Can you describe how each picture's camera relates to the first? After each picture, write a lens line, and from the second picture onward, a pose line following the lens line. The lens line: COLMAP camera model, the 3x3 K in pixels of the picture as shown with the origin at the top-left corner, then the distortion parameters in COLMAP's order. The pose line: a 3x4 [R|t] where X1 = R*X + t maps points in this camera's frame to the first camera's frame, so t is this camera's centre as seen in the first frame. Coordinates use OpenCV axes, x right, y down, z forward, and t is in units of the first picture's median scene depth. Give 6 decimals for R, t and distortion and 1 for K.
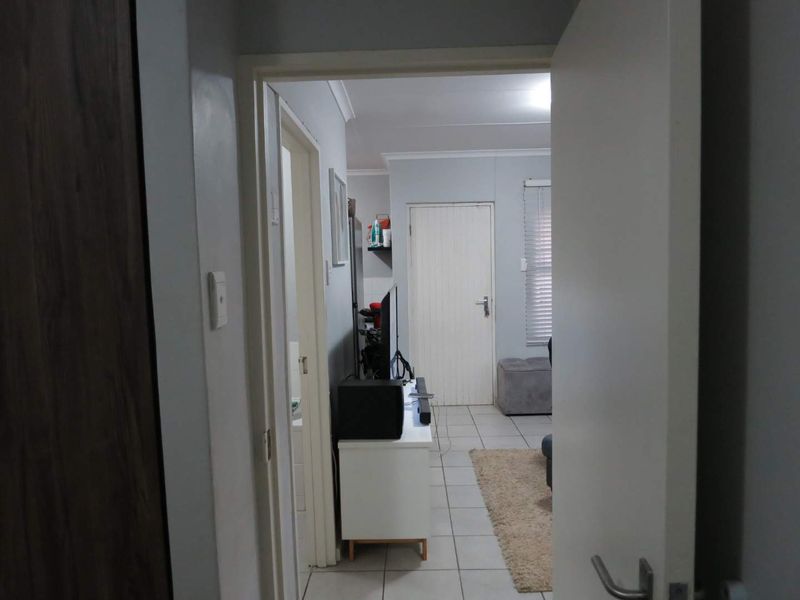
lens RADIAL K [[588.1, 0, 399.4], [0, 588.1, 301.8], [0, 0, 1]] dist [-0.026185, -0.006014]
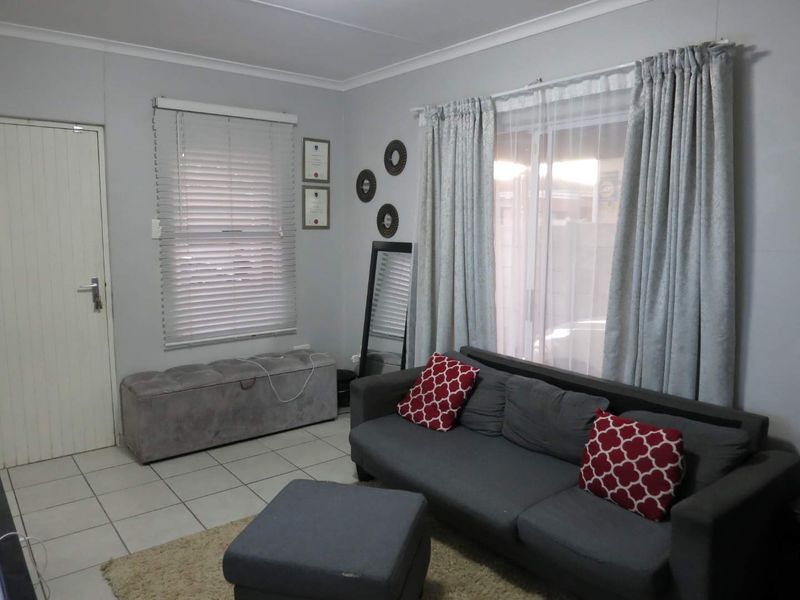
lens RADIAL K [[588.1, 0, 400.0], [0, 588.1, 301.0], [0, 0, 1]] dist [-0.026185, -0.006014]
pose [[0.771982, -0.054077, 0.633340, 0.003269], [0.017459, 0.997803, 0.063915, -0.019963], [-0.635405, -0.038283, 0.771229, 0.322652]]
